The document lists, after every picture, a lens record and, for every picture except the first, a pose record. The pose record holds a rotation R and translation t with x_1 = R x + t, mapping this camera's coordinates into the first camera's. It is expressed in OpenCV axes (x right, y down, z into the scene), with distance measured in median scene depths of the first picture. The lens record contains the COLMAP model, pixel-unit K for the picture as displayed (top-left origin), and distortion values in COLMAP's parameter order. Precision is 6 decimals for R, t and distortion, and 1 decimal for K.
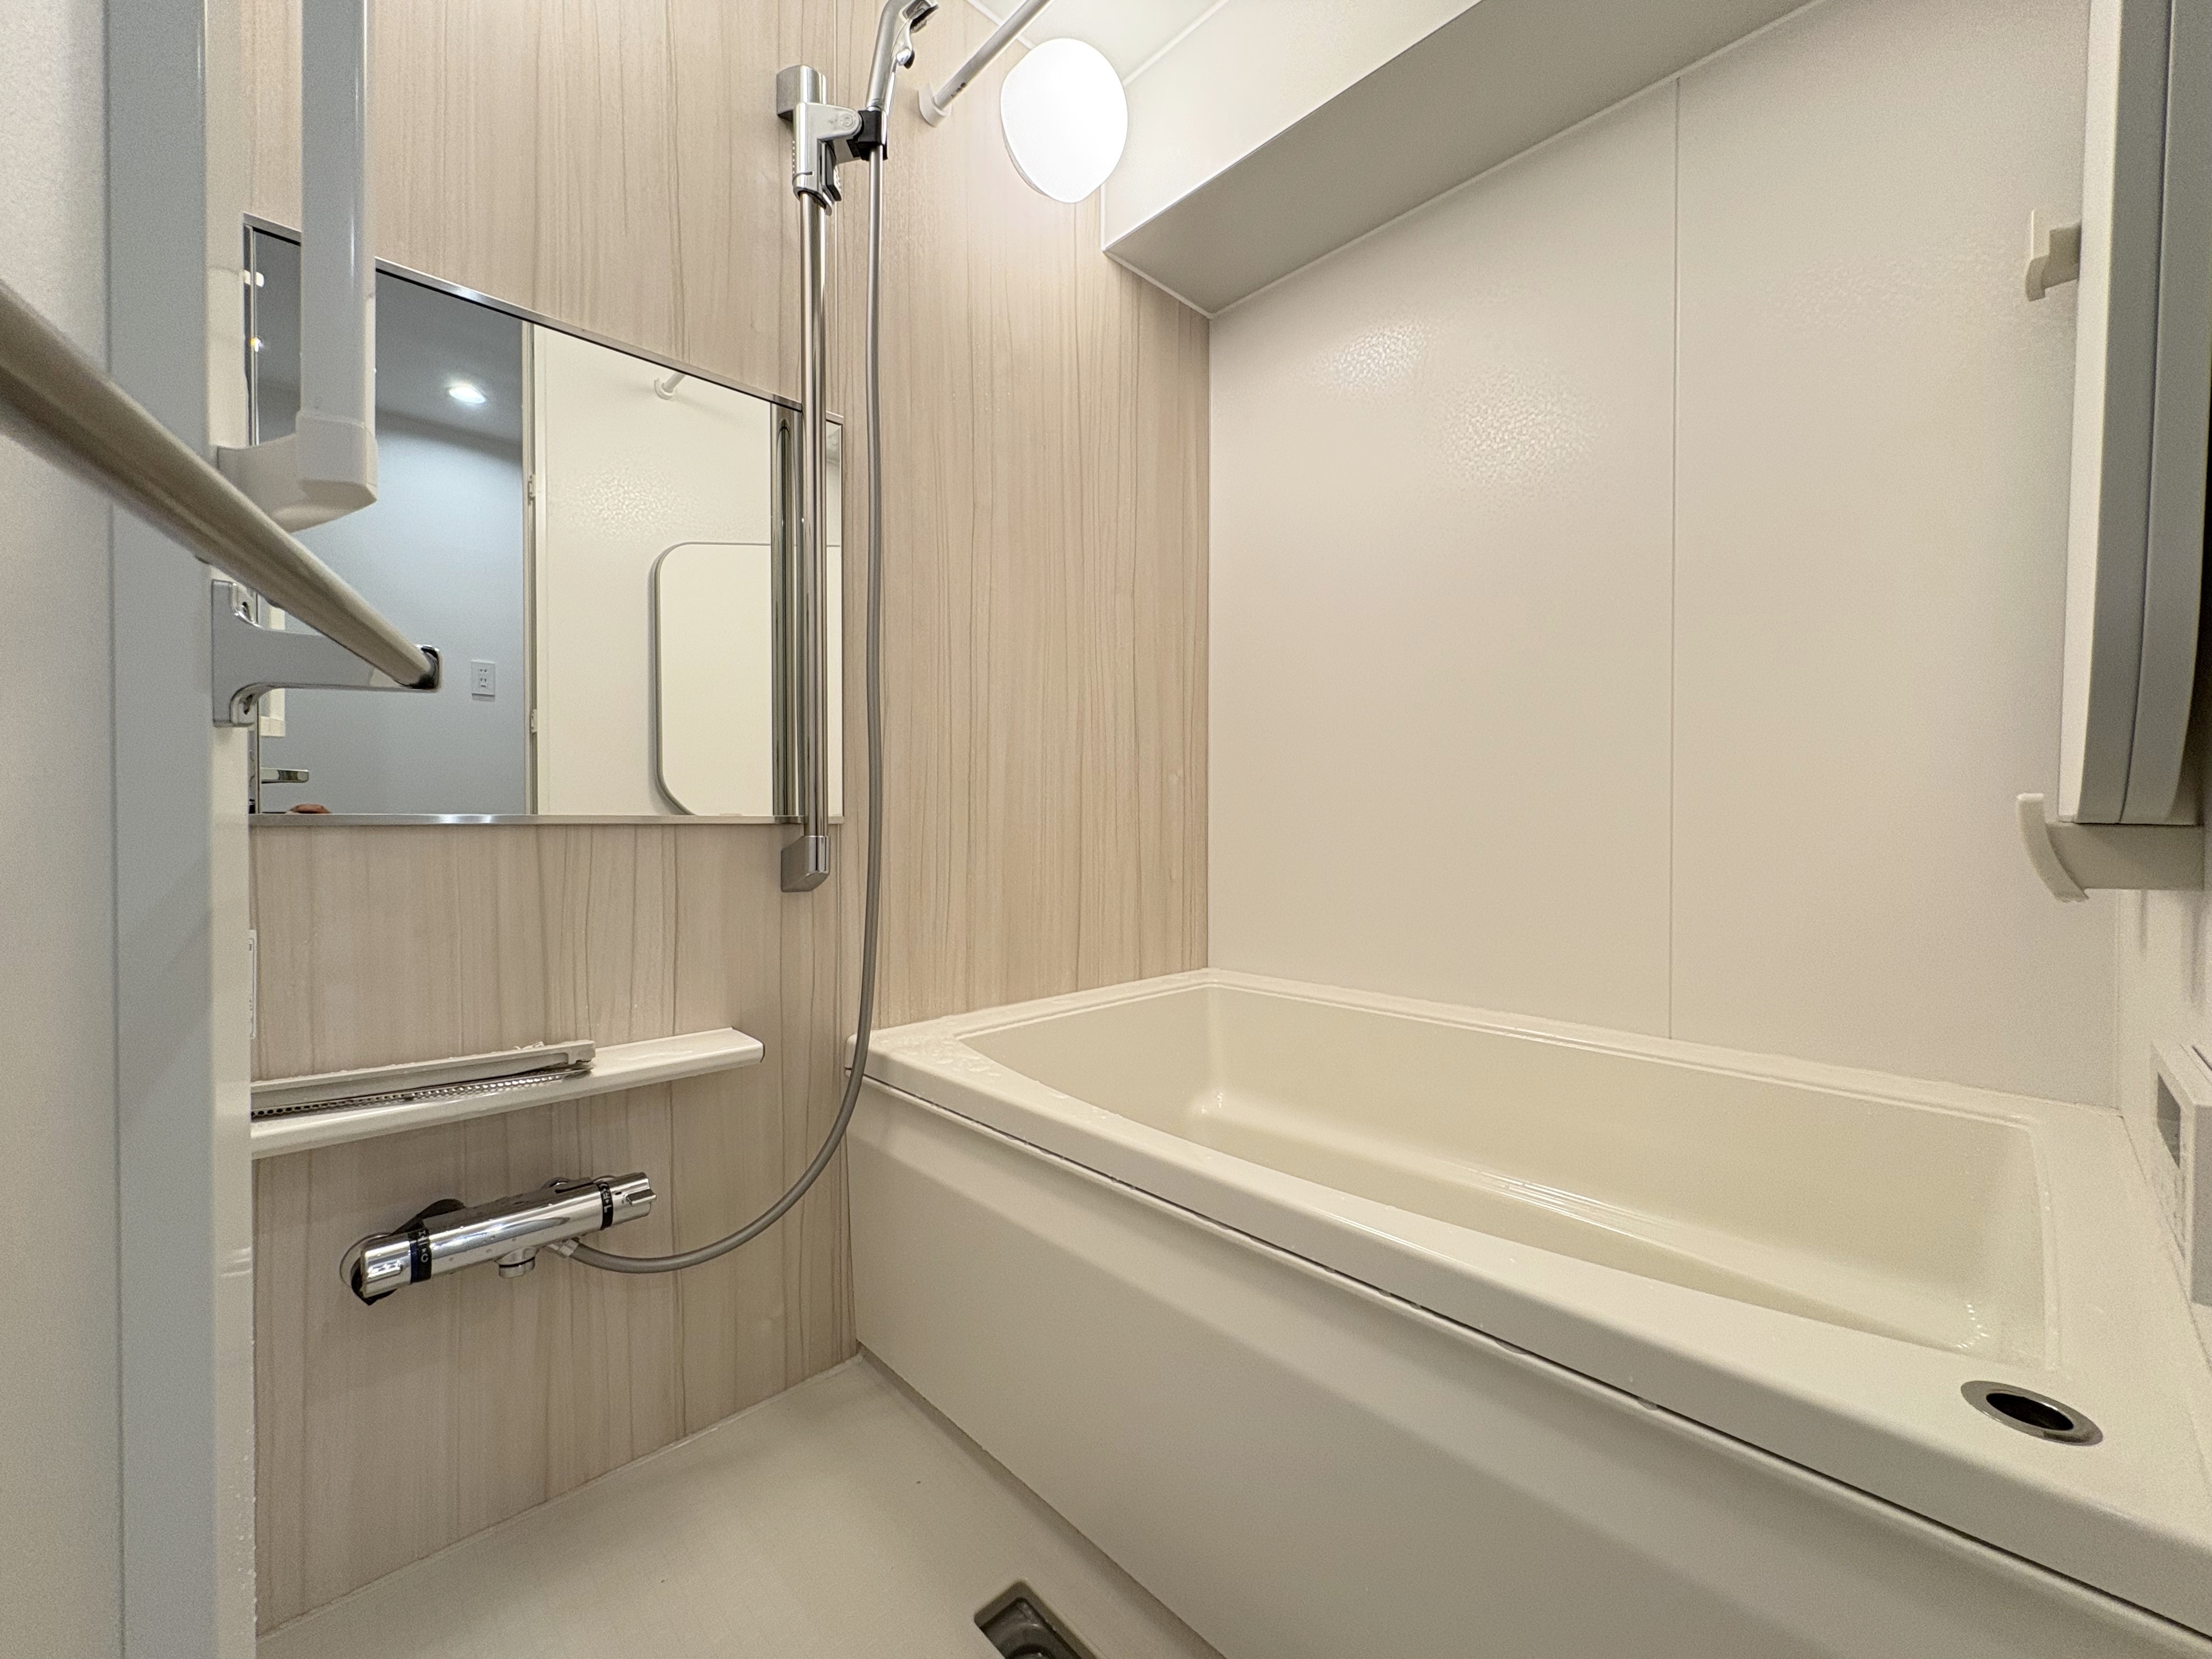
lens RADIAL K [[885.9, 0, 1118.6], [0, 885.9, 819.9], [0, 0, 1]] dist [-0.001340, 0.001619]
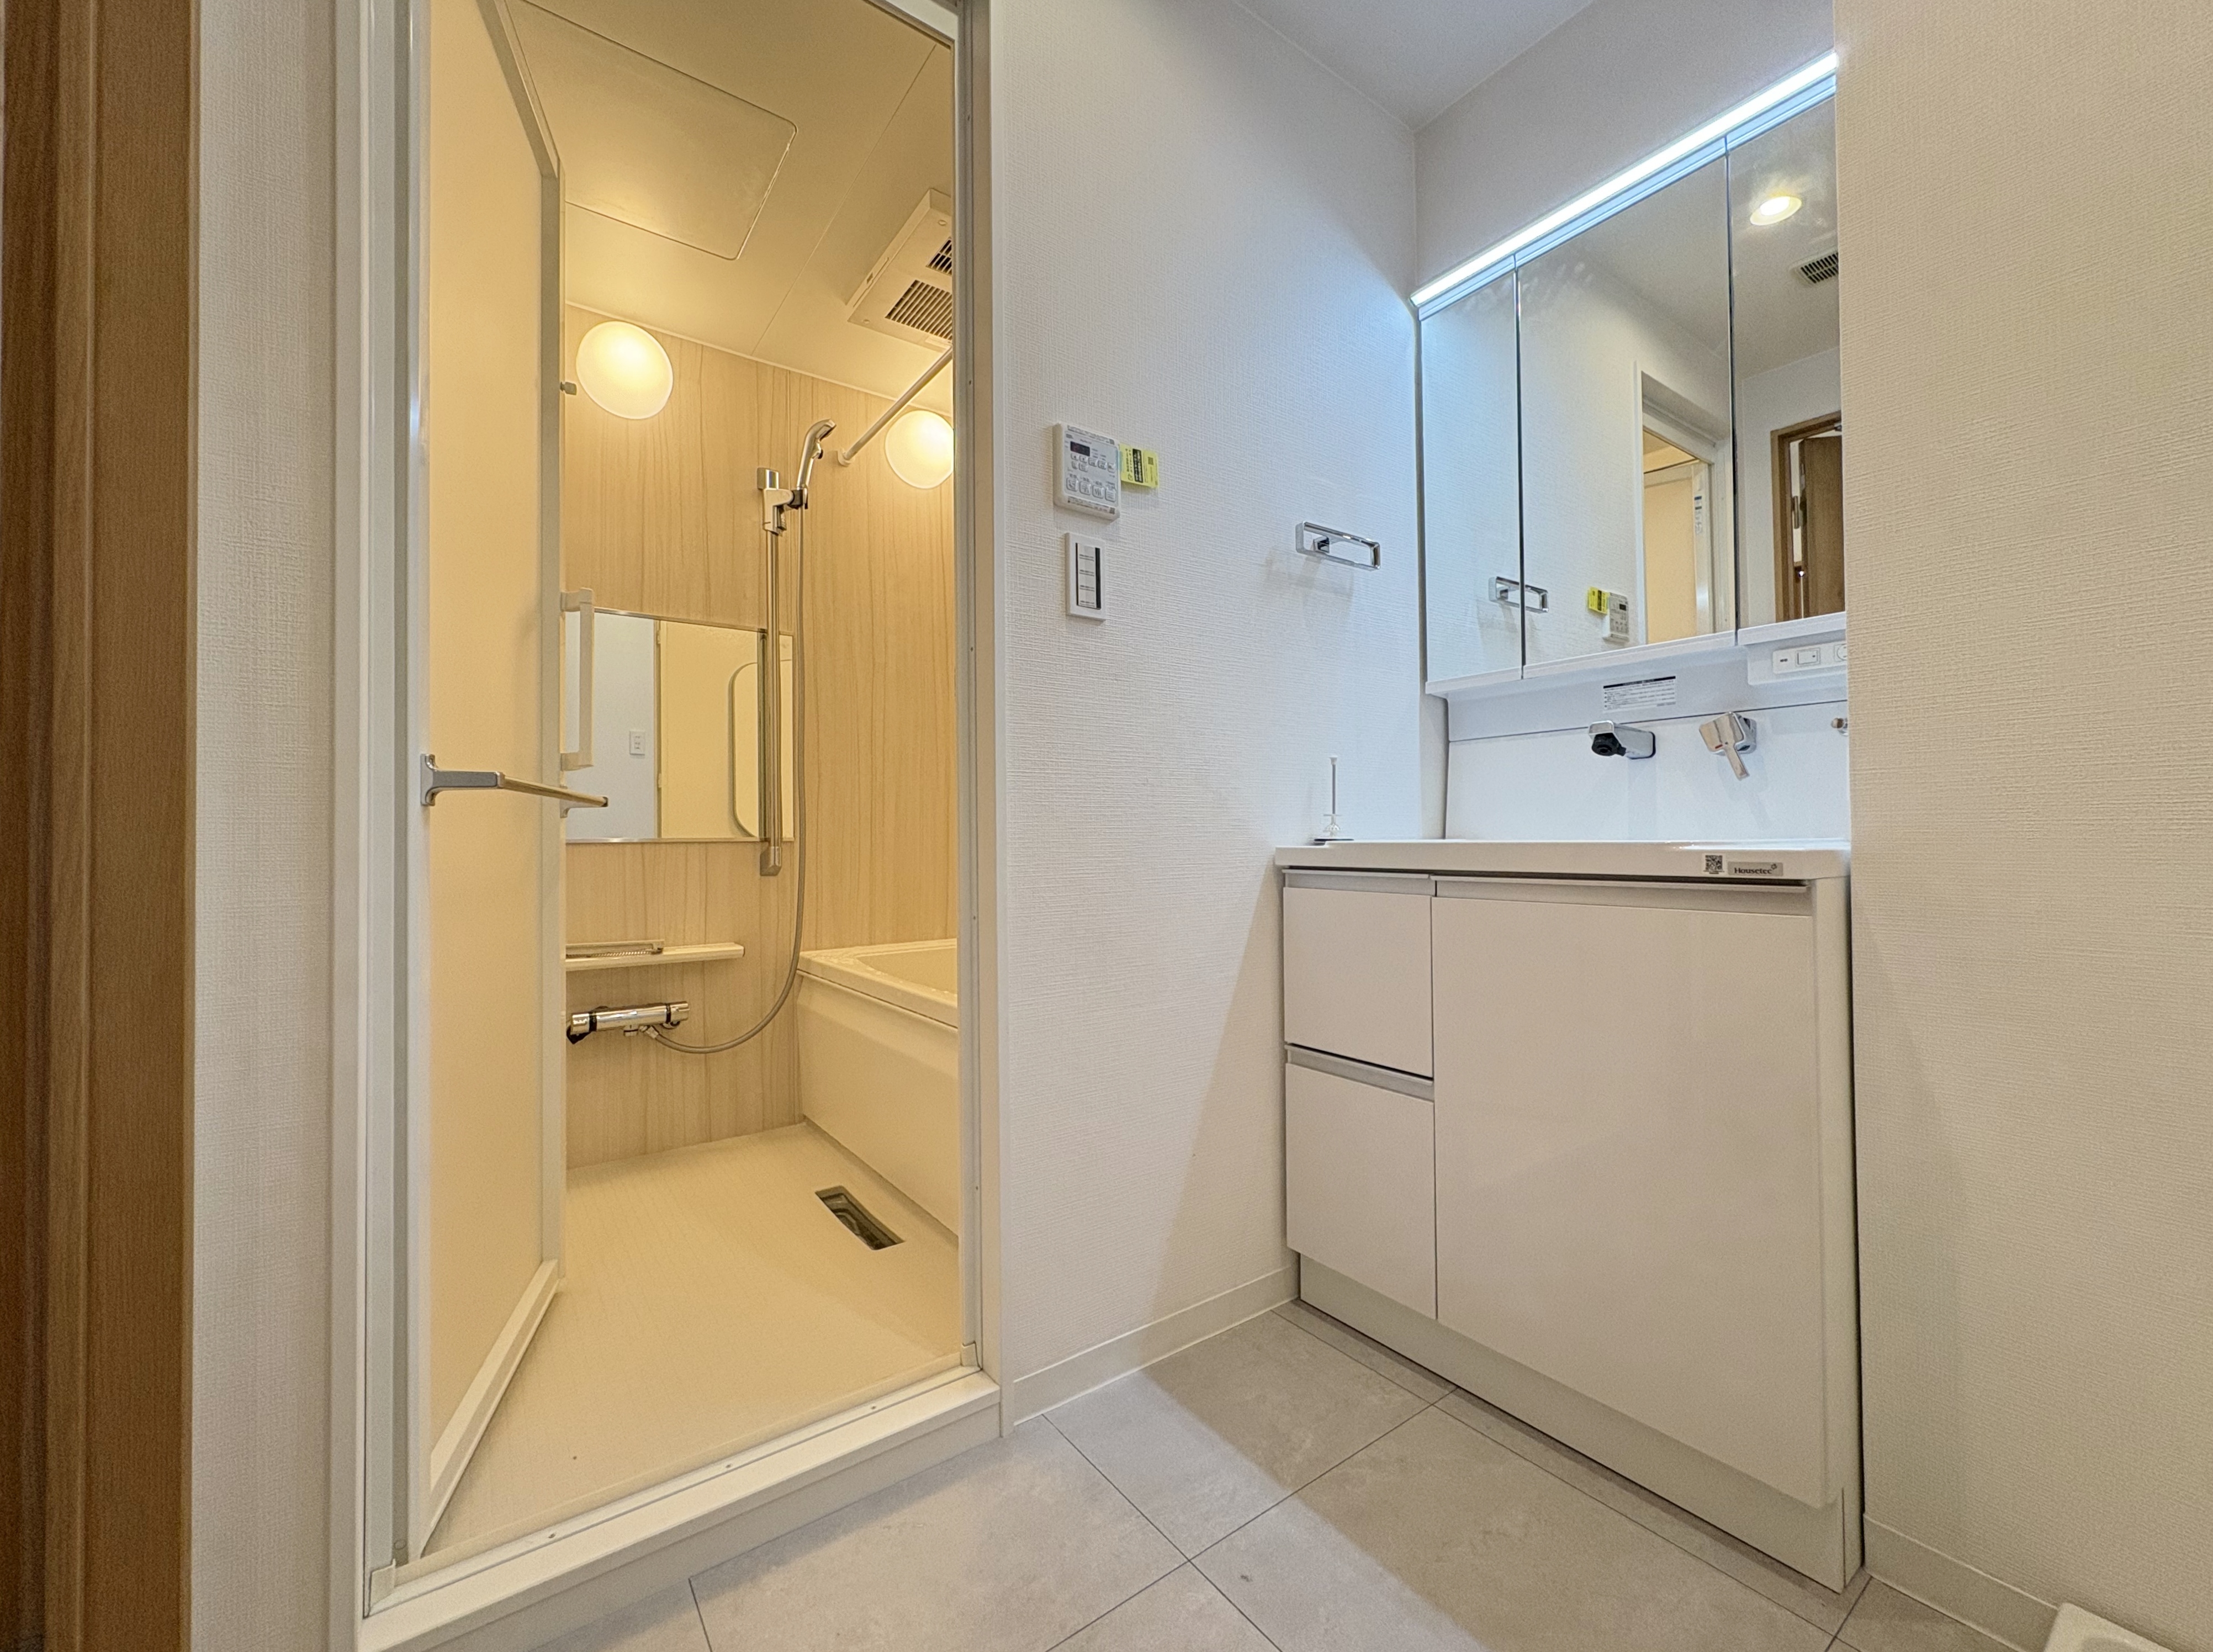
lens RADIAL K [[886.3, 0, 1110.5], [0, 886.3, 825.6], [0, 0, 1]] dist [-0.001340, 0.001619]
pose [[0.989815, -0.007775, -0.142148, 0.659169], [0.004904, 0.999777, -0.020534, 0.014855], [0.142276, 0.019628, 0.989632, -0.827386]]
